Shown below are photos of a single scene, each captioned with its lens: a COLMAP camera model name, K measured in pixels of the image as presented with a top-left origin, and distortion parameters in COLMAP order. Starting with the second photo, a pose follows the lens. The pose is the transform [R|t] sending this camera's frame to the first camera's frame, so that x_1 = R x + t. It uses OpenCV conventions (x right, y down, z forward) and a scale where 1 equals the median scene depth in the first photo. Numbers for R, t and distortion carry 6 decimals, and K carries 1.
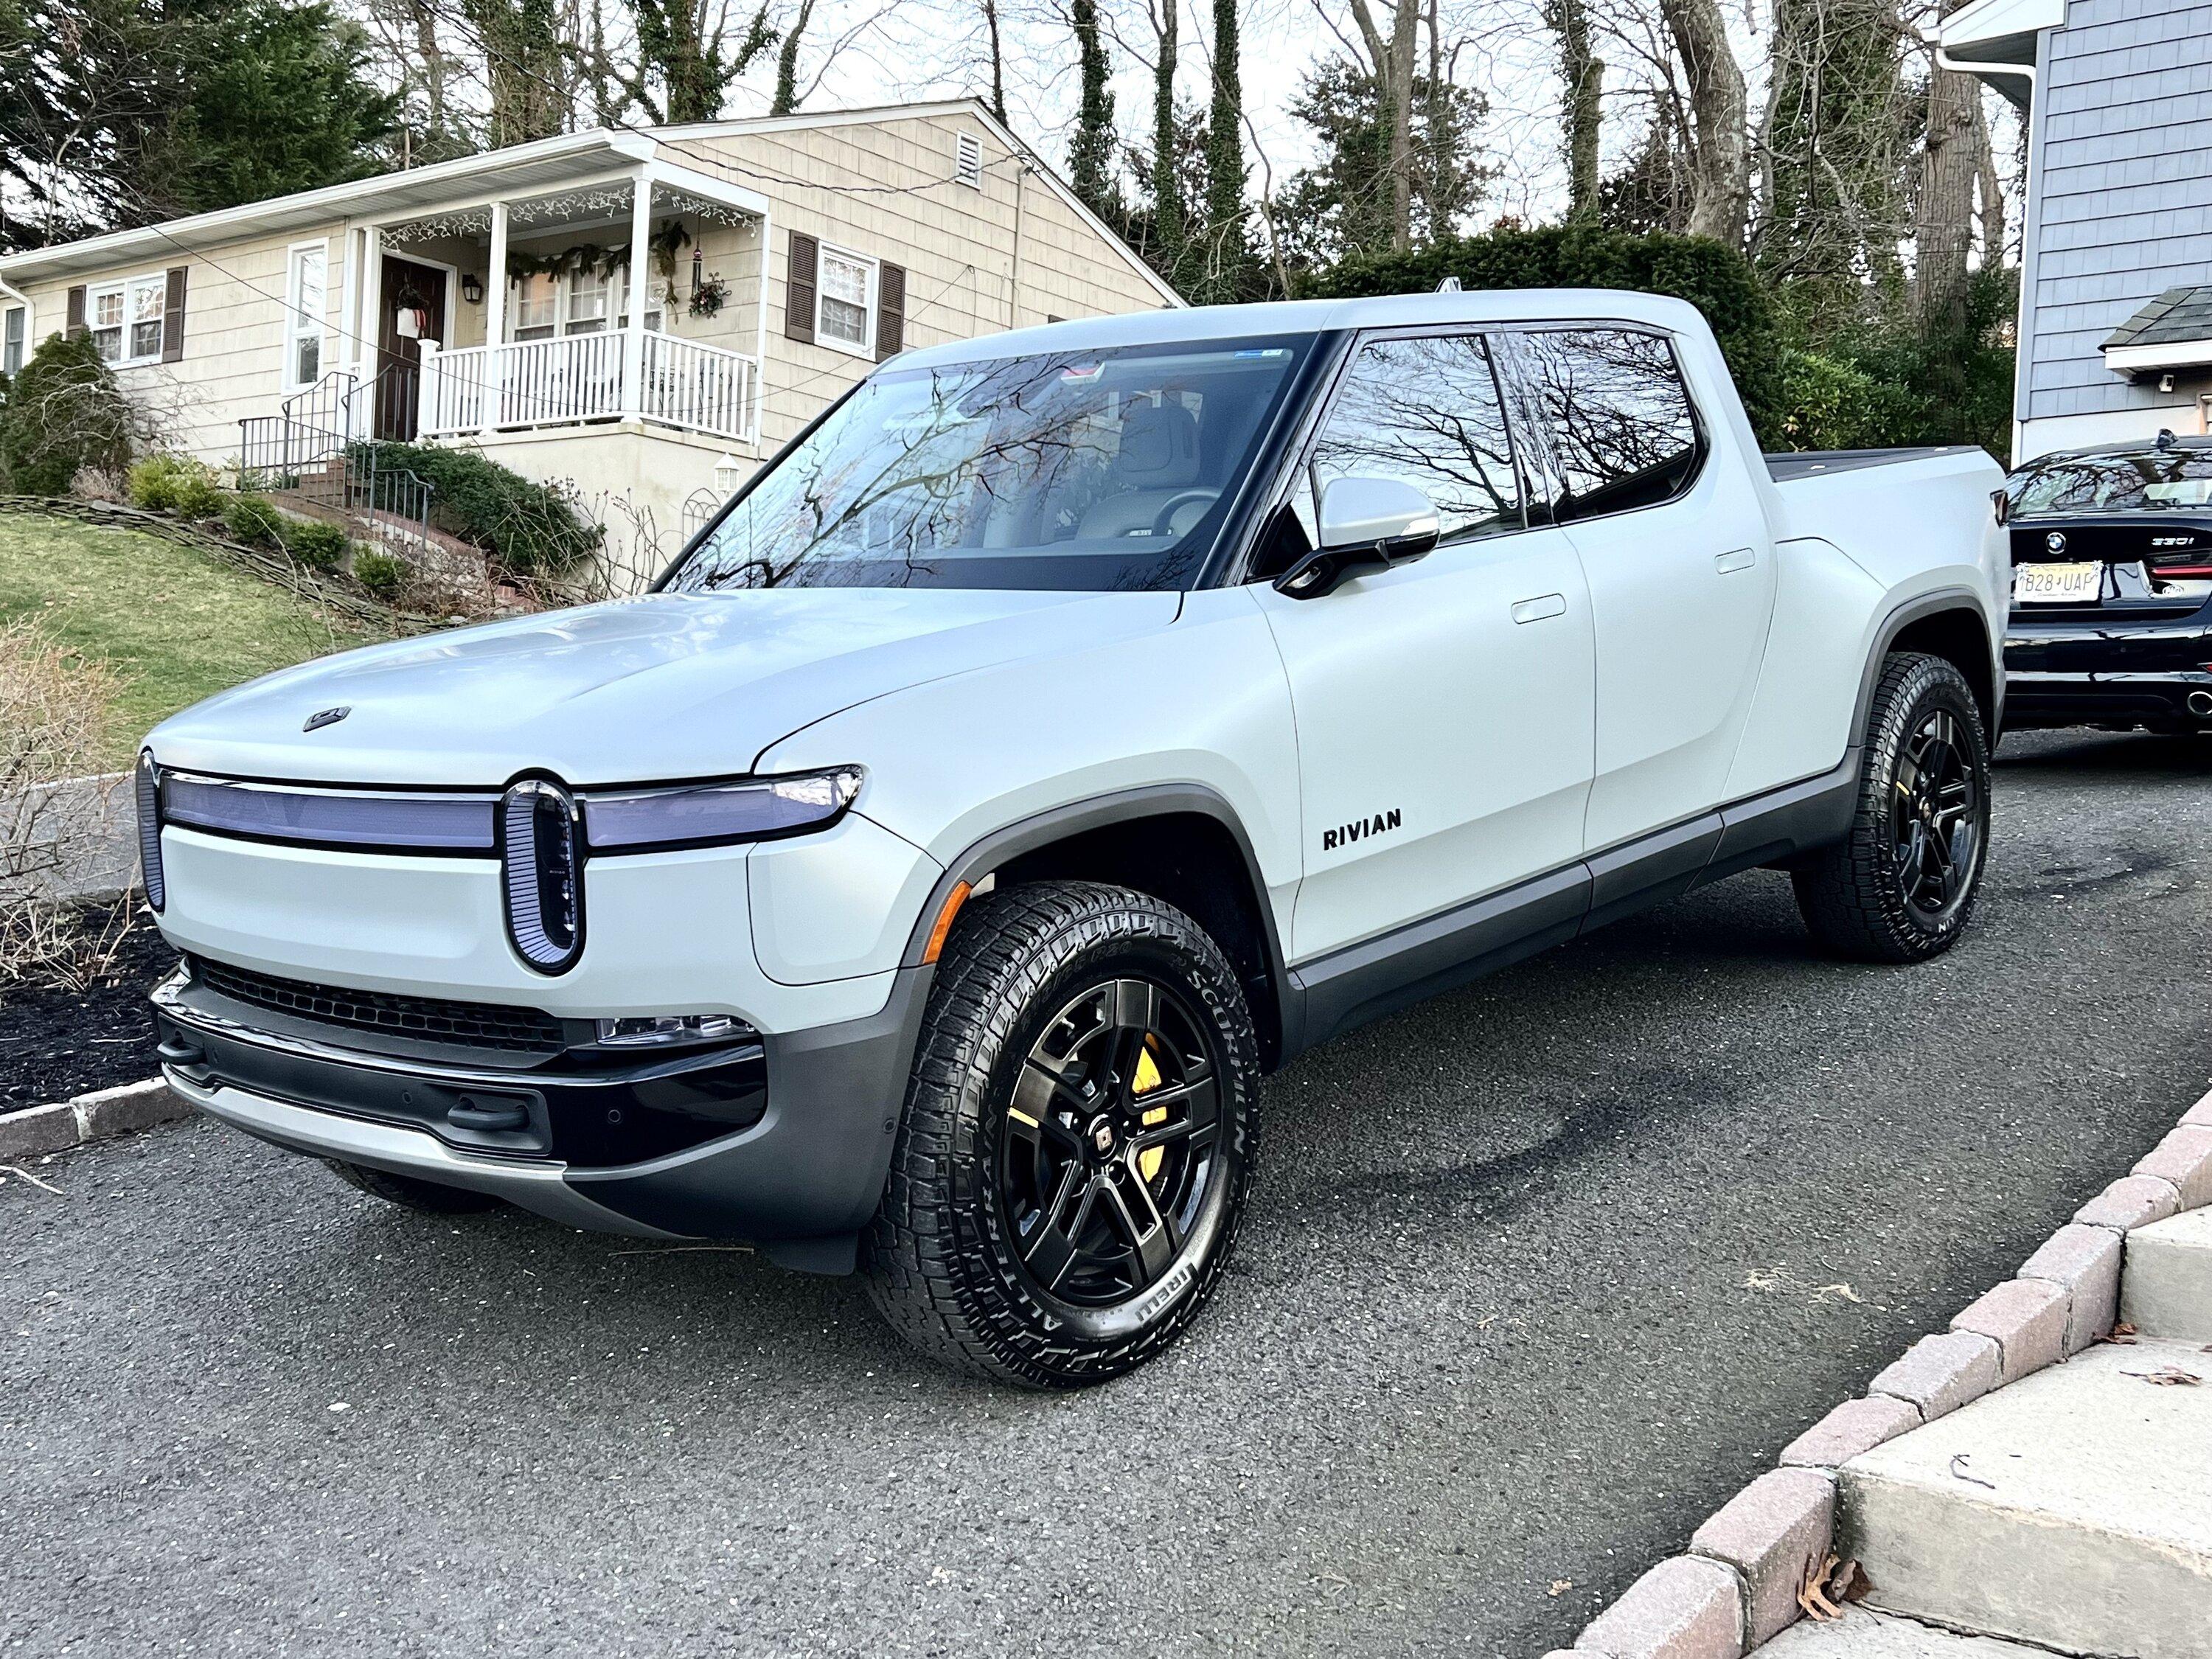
lens RADIAL K [[2411.5, 0, 956.6], [0, 2411.5, 827.0], [0, 0, 1]] dist [0.102605, -0.203764]
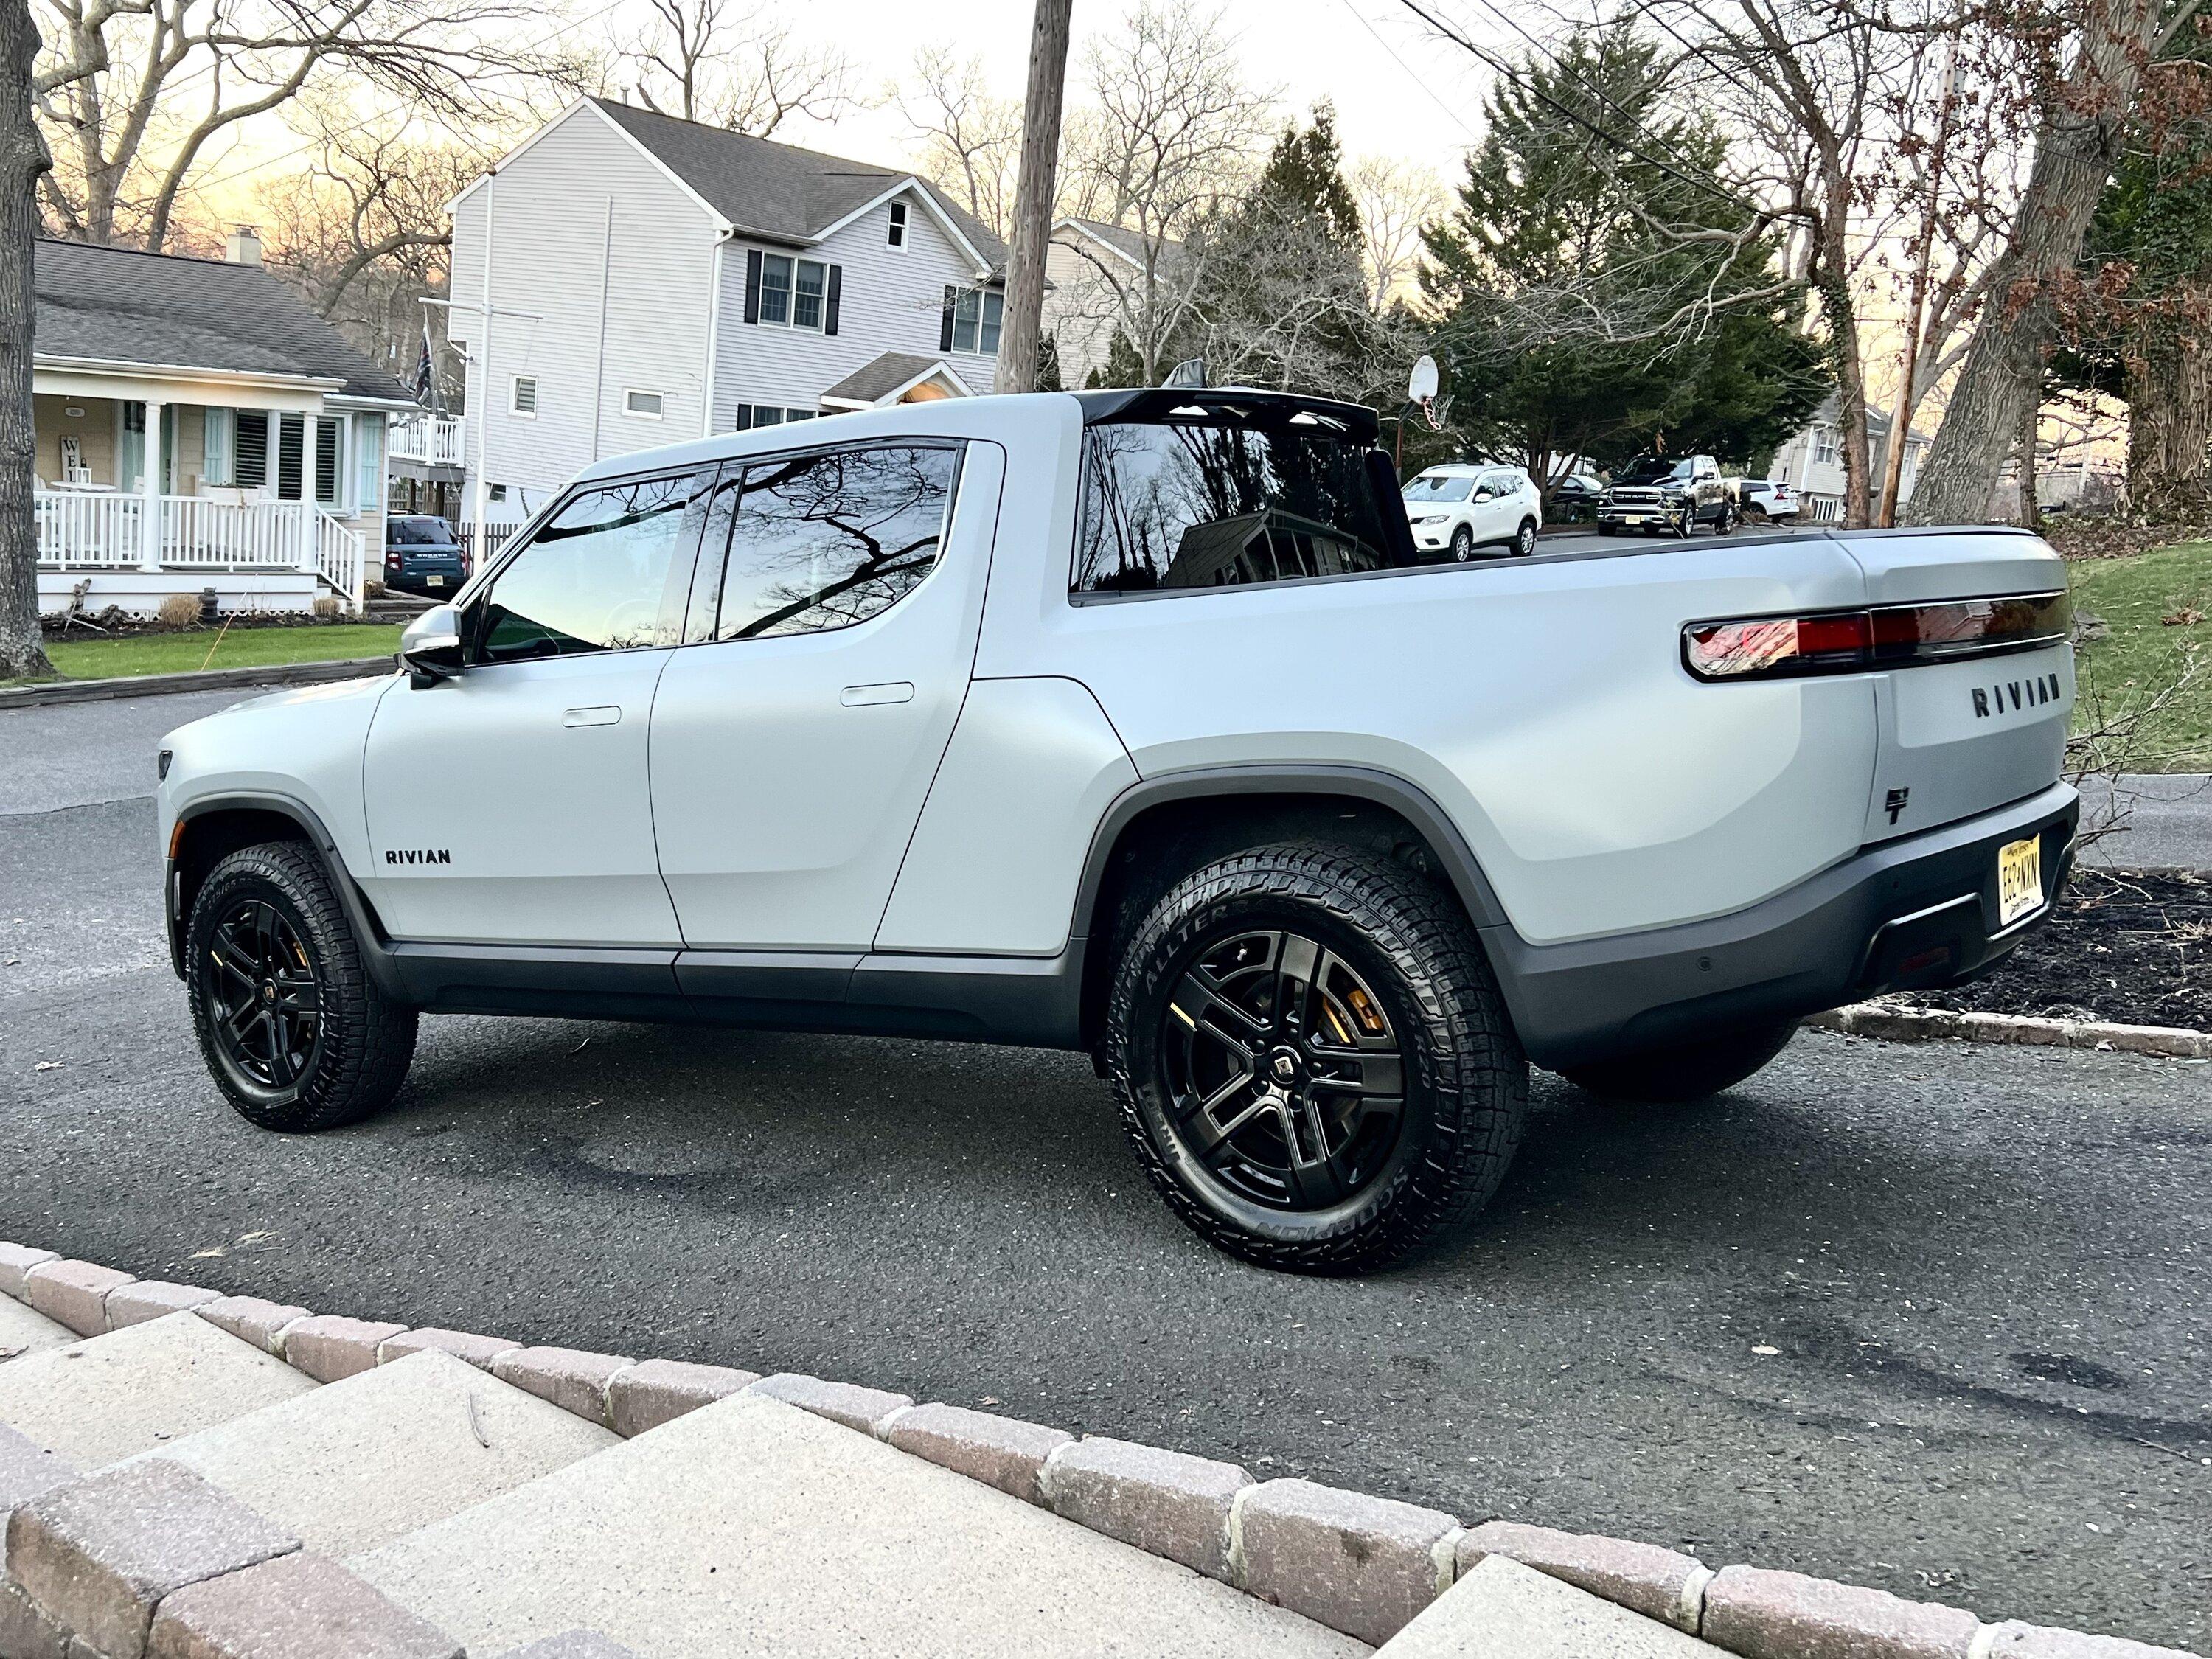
lens RADIAL K [[2122.4, 0, 1095.2], [0, 2122.4, 811.2], [0, 0, 1]] dist [0.068513, -0.101936]
pose [[0.088871, 0.138999, -0.986297, 0.319738], [-0.090345, 0.987258, 0.130993, -0.050293], [0.991937, 0.077466, 0.100297, 0.282207]]
